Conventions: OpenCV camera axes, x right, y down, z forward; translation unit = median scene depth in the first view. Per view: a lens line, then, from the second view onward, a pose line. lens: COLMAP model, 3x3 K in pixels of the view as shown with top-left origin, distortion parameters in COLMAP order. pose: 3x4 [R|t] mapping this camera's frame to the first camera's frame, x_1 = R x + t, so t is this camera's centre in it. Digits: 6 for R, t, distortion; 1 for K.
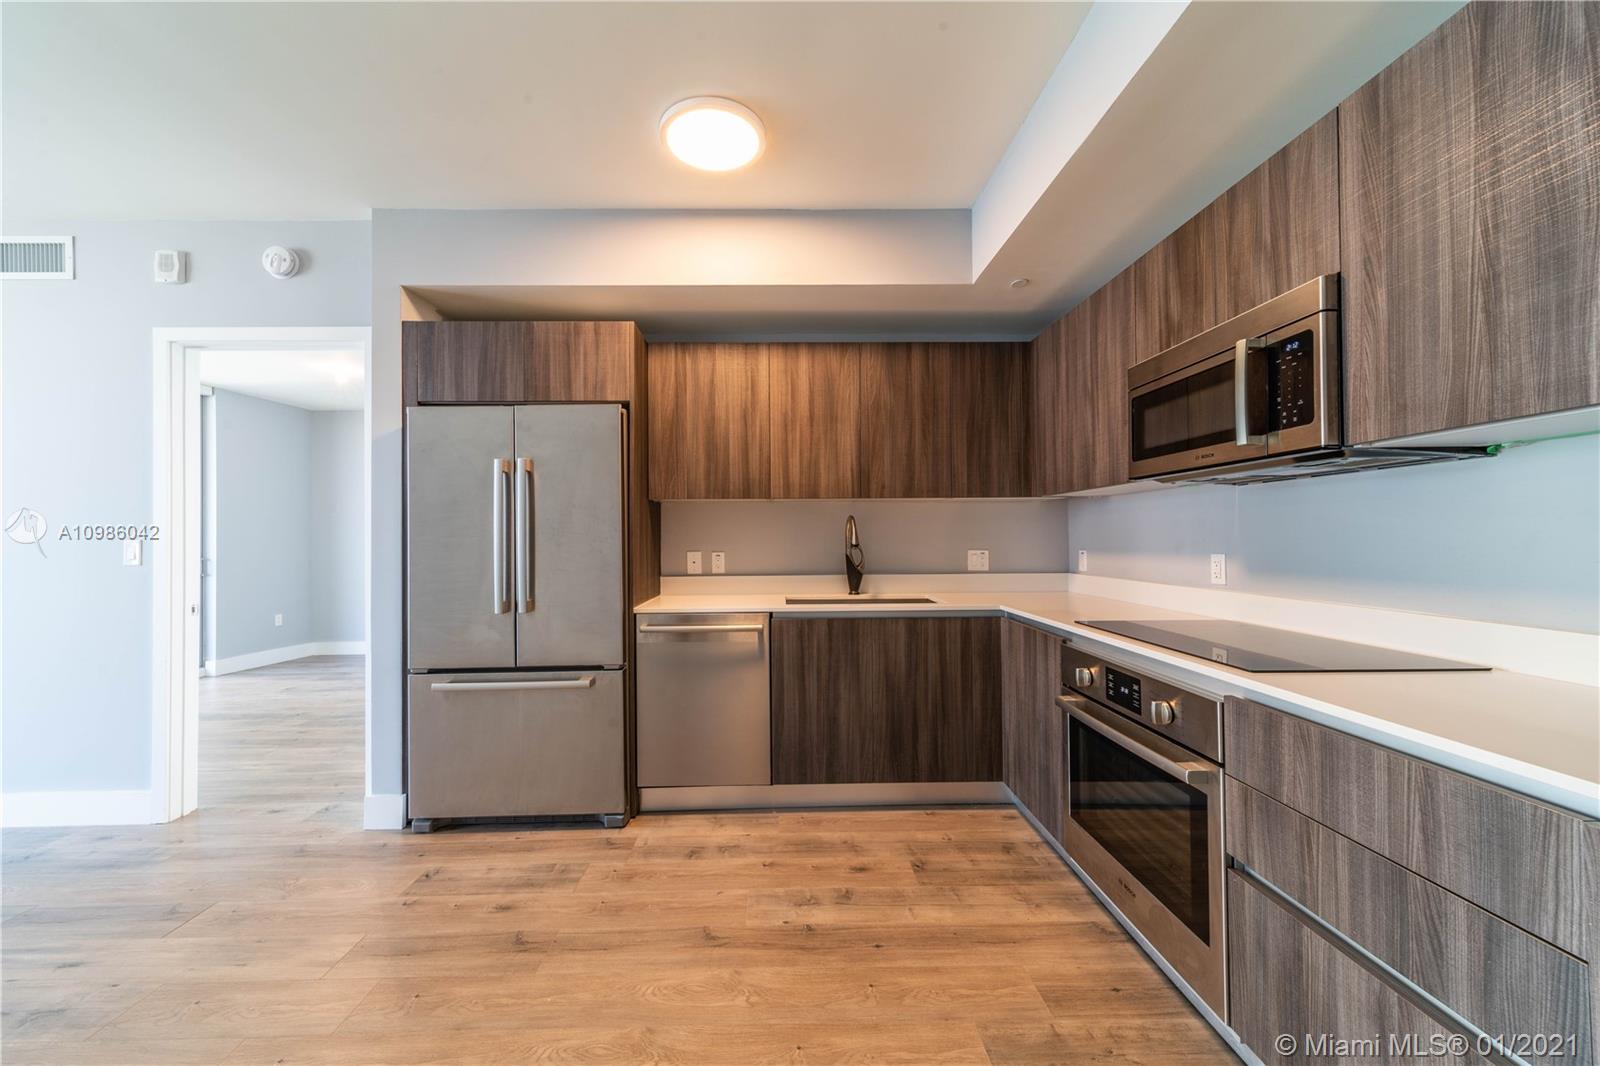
lens RADIAL K [[597.6, 0, 795.3], [0, 597.6, 531.3], [0, 0, 1]] dist [0.008388, -0.000050]
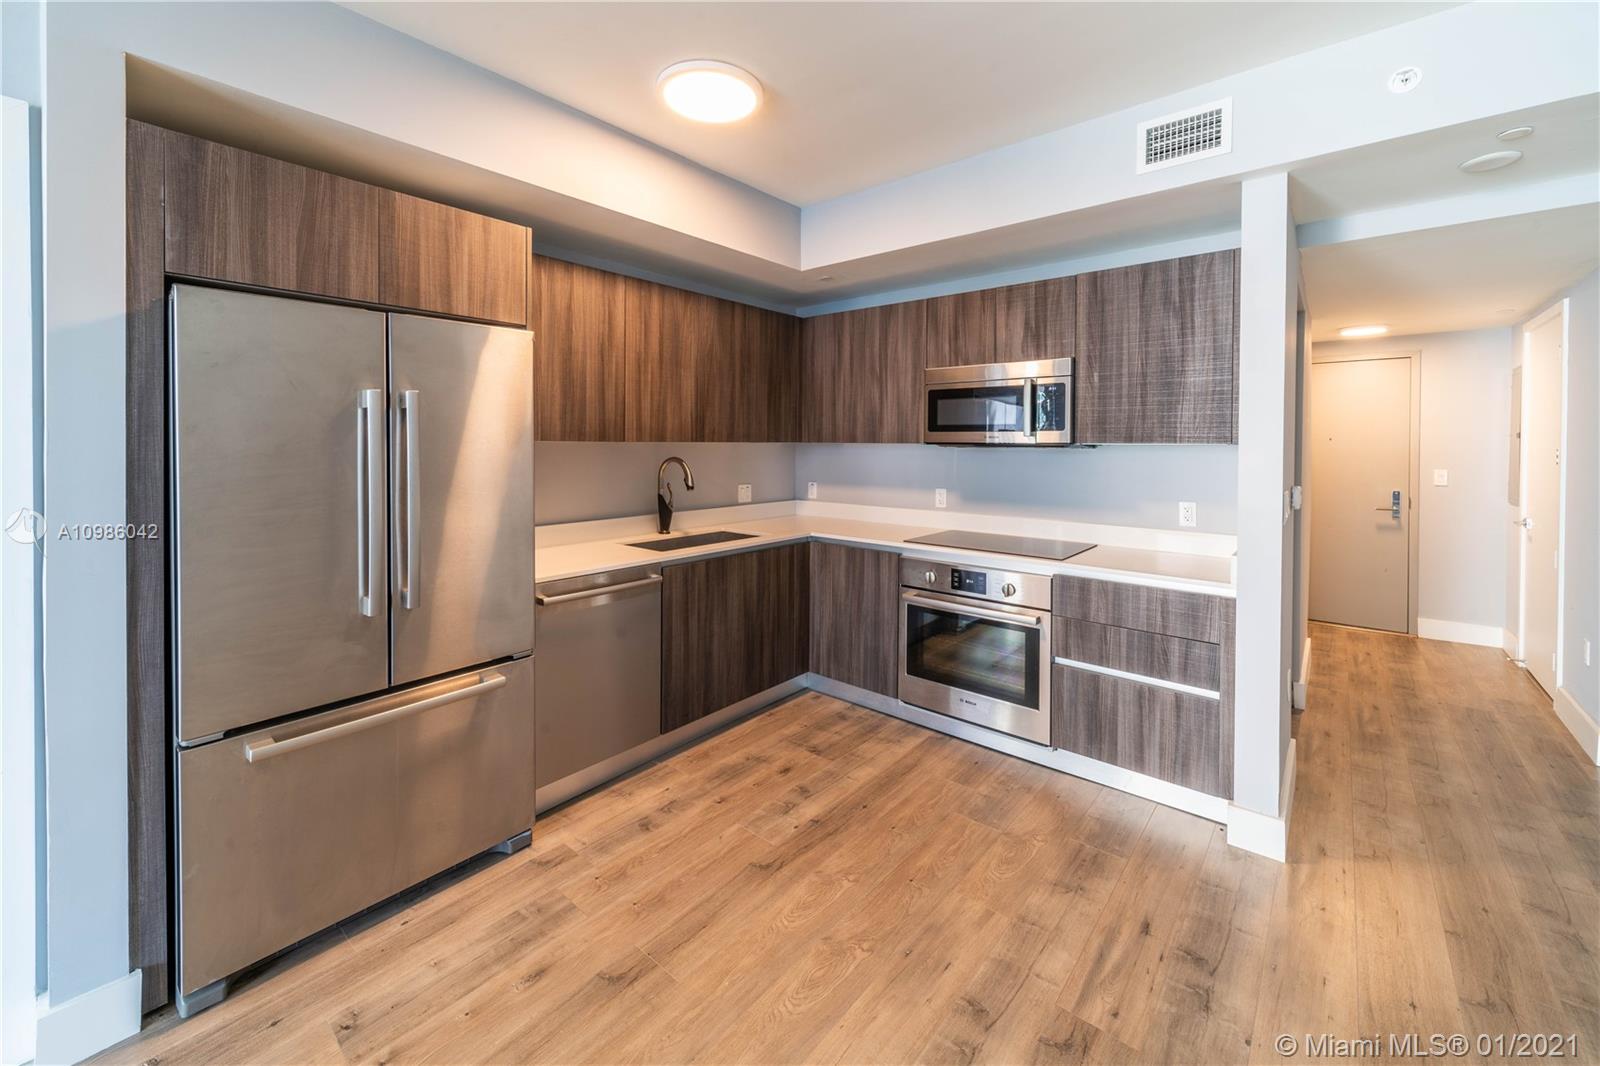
lens RADIAL K [[627.4, 0, 805.9], [0, 627.4, 449.8], [0, 0, 1]] dist [0.007643, -0.000391]
pose [[0.659654, 0.003987, 0.751559, -0.673996], [-0.019251, 0.999747, 0.011594, -0.066588], [-0.751323, -0.022116, 0.659564, 0.147197]]
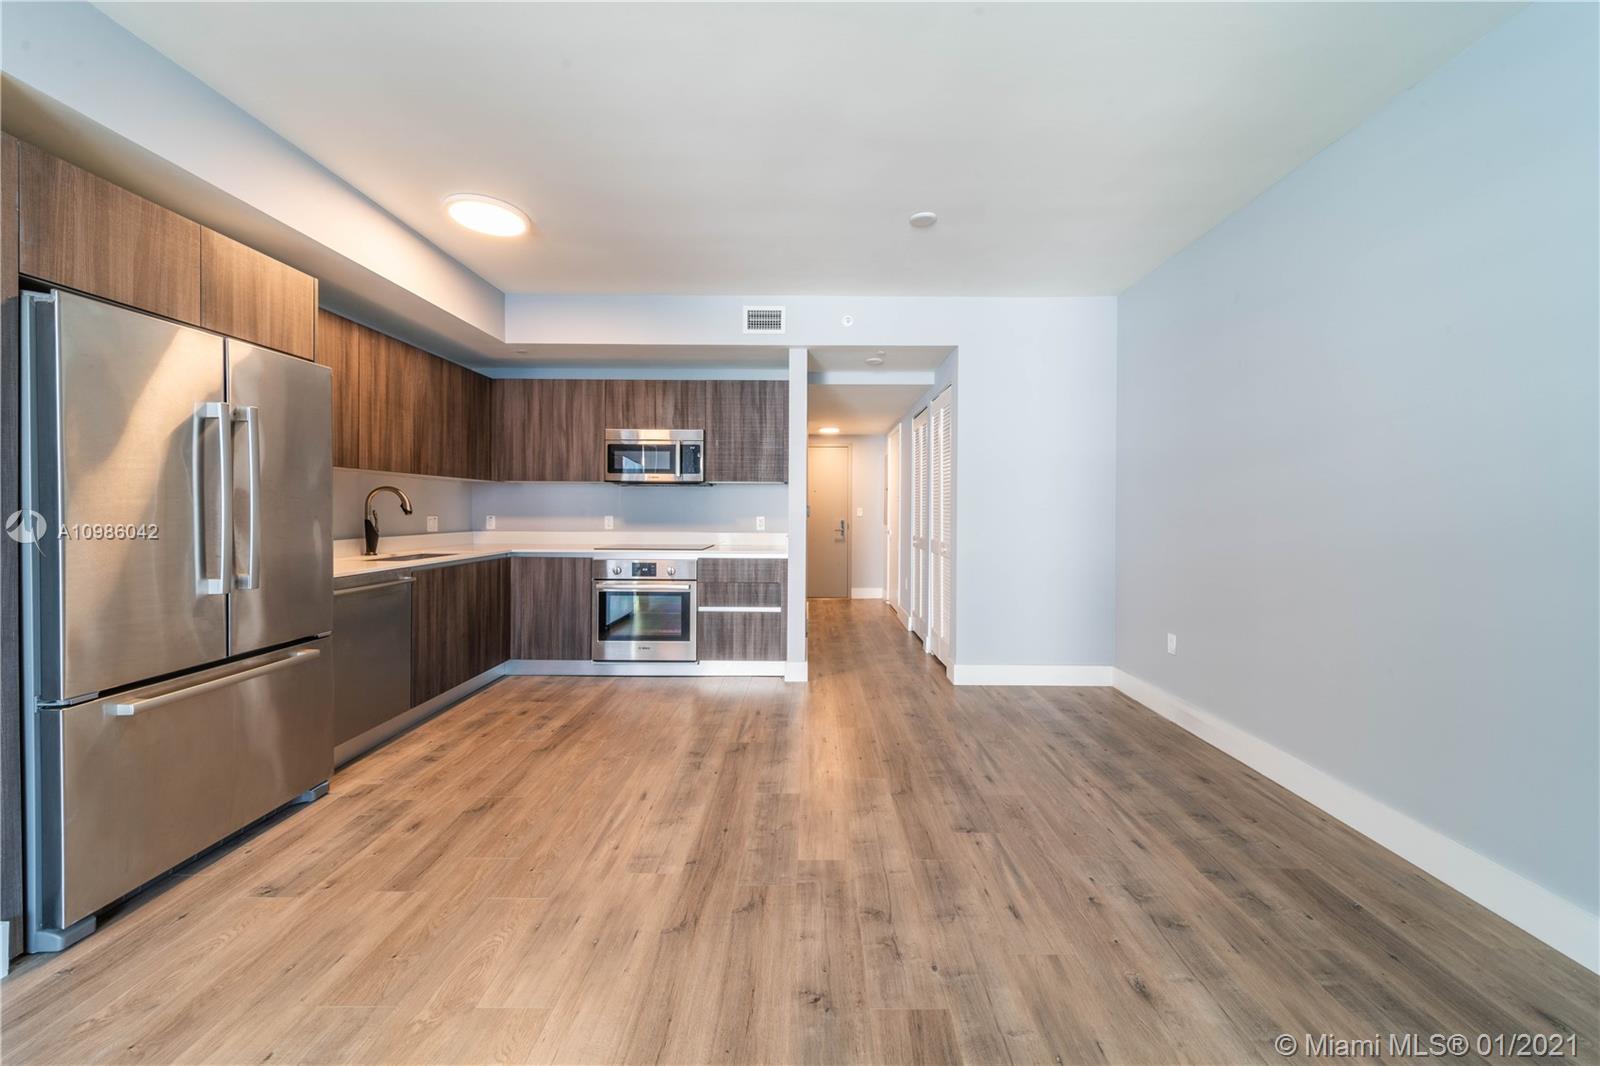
lens RADIAL K [[564.1, 0, 801.7], [0, 564.1, 514.4], [0, 0, 1]] dist [0.006787, -0.000110]
pose [[0.034938, -0.001622, 0.999388, -1.172876], [-0.017948, 0.999836, 0.002251, 0.013220], [-0.999228, -0.018016, 0.034903, 0.180188]]
